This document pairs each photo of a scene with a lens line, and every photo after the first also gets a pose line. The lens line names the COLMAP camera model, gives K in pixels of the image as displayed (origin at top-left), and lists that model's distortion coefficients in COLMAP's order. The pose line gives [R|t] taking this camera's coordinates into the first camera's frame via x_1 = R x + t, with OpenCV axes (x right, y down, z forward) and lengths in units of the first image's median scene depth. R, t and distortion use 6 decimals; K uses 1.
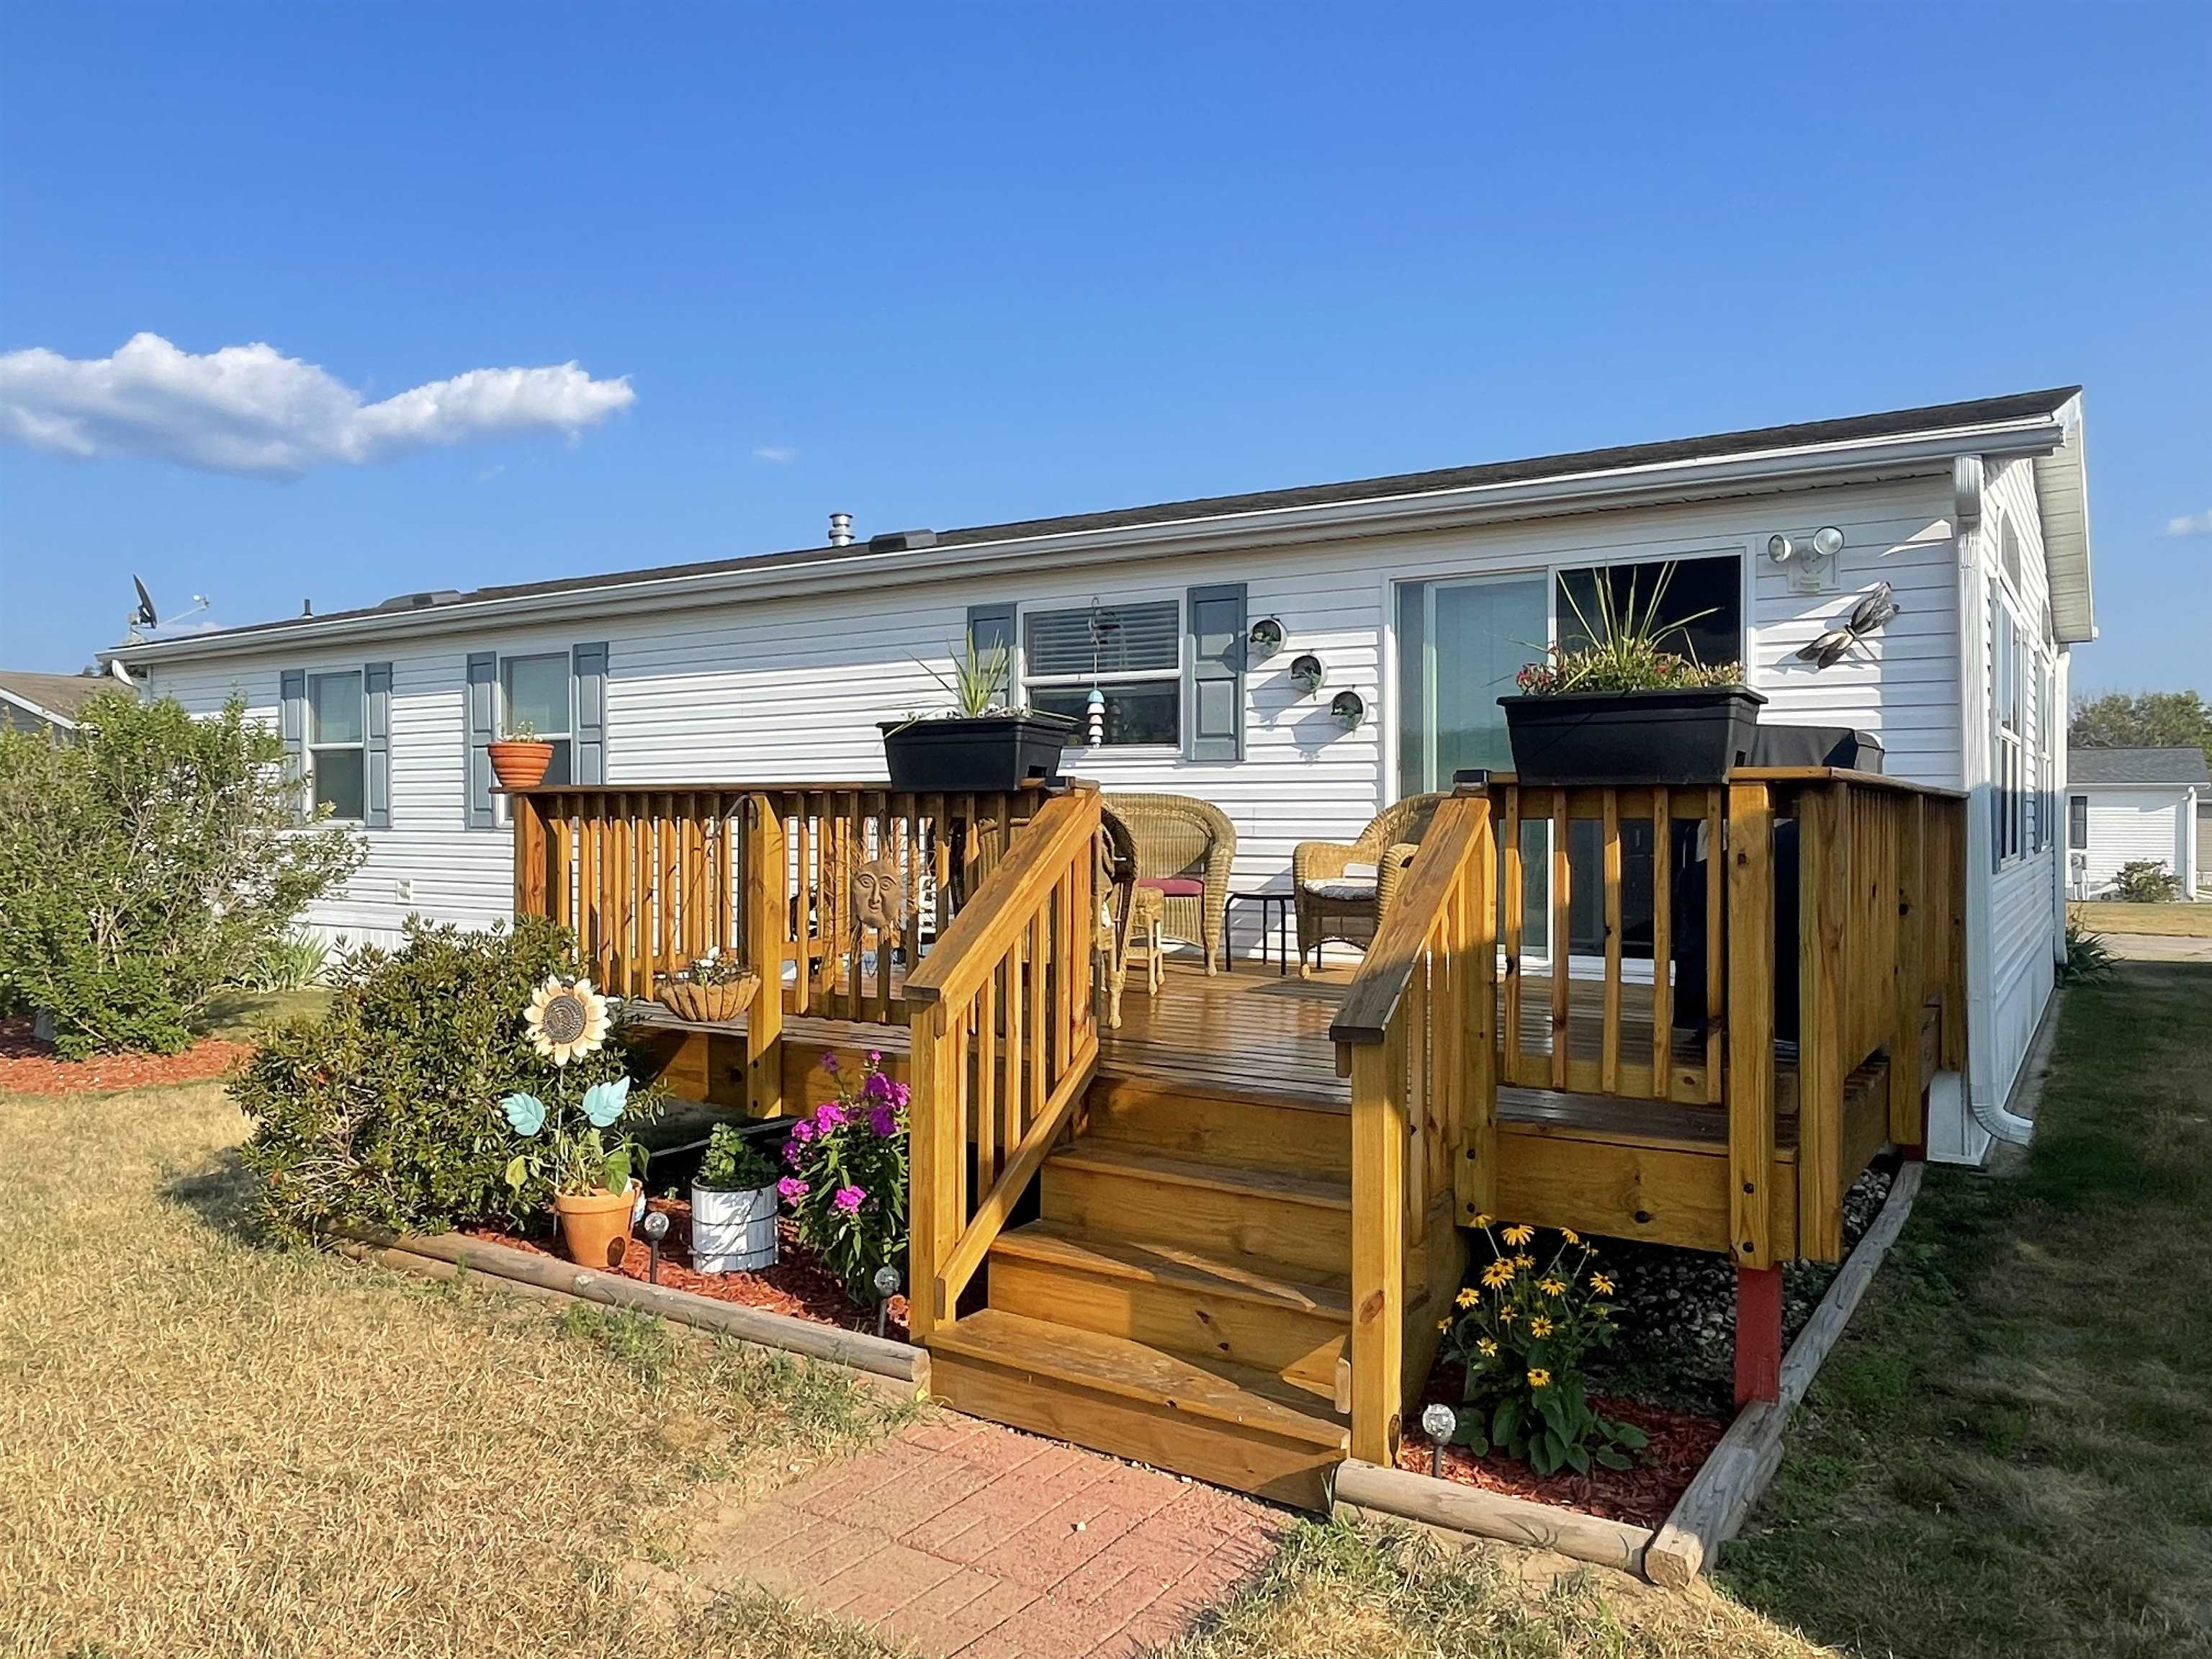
lens RADIAL K [[1548.3, 0, 1106.1], [0, 1548.3, 825.9], [0, 0, 1]] dist [-0.004624, 0.000985]
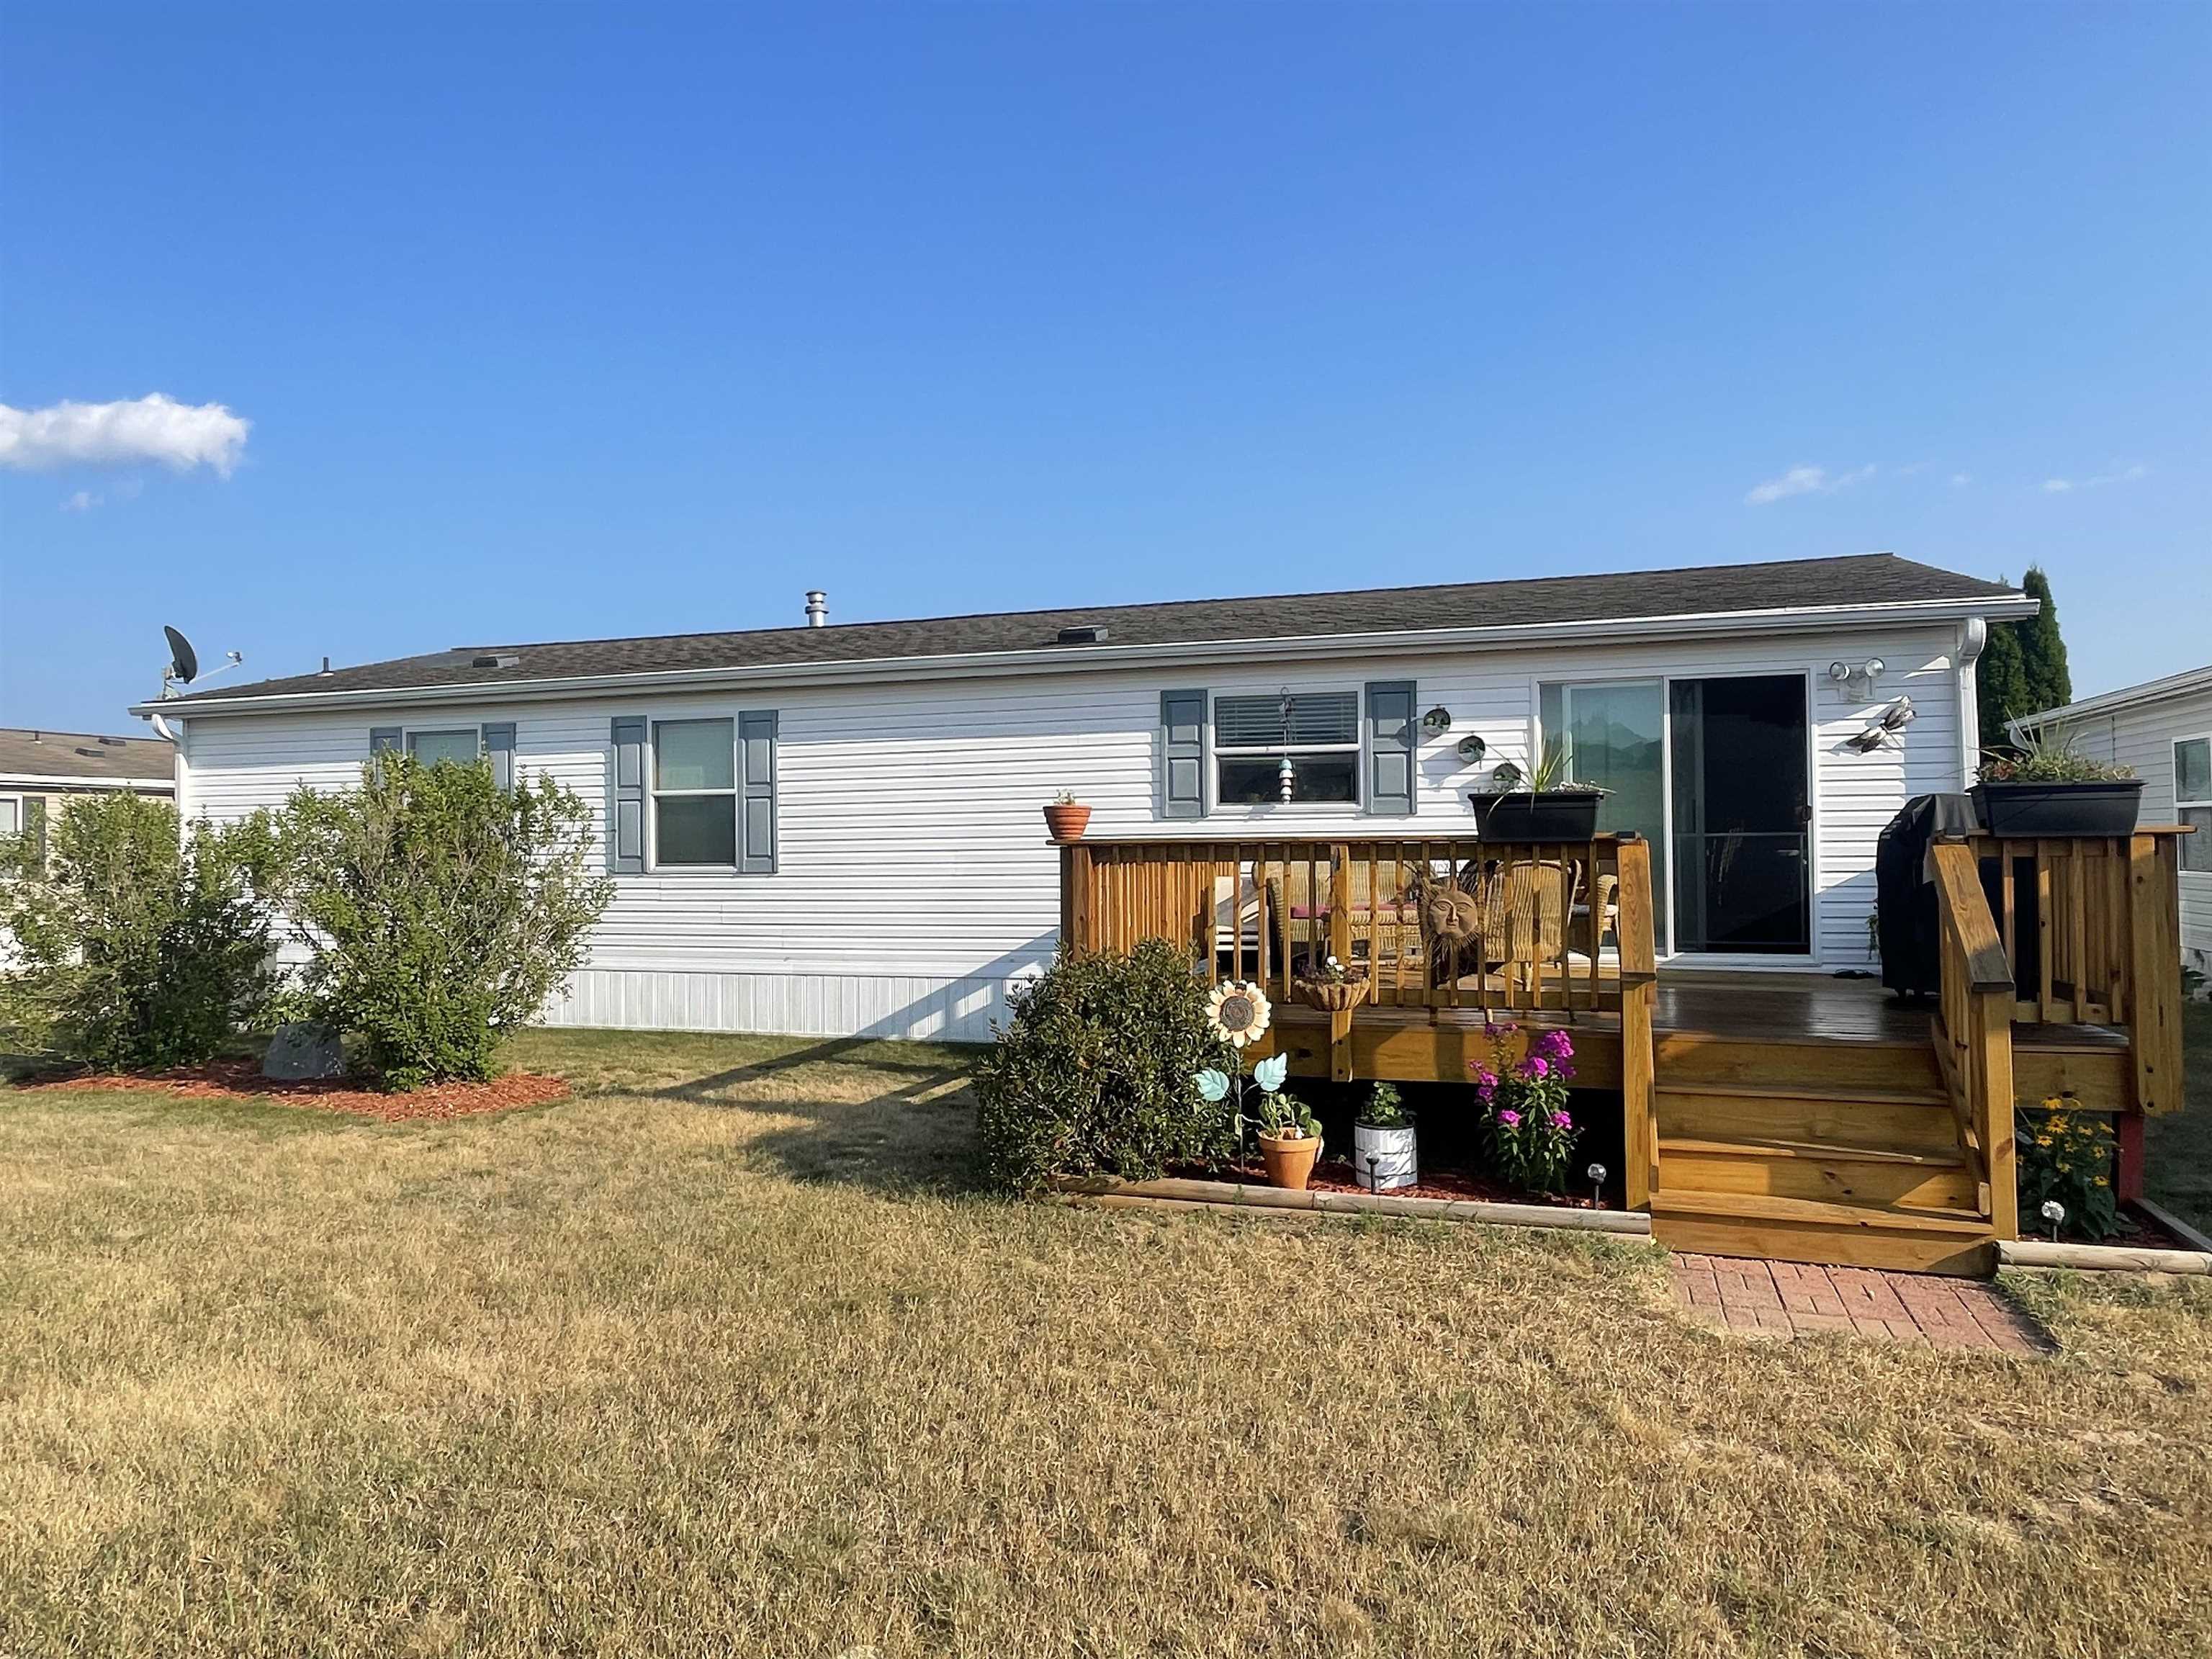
lens RADIAL K [[1413.2, 0, 1104.6], [0, 1413.2, 826.1], [0, 0, 1]] dist [0.002739, -0.004047]
pose [[0.967600, -0.005145, 0.252436, -0.498176], [0.011701, 0.999632, -0.024478, -0.005823], [-0.252217, 0.026639, 0.967304, -0.107048]]
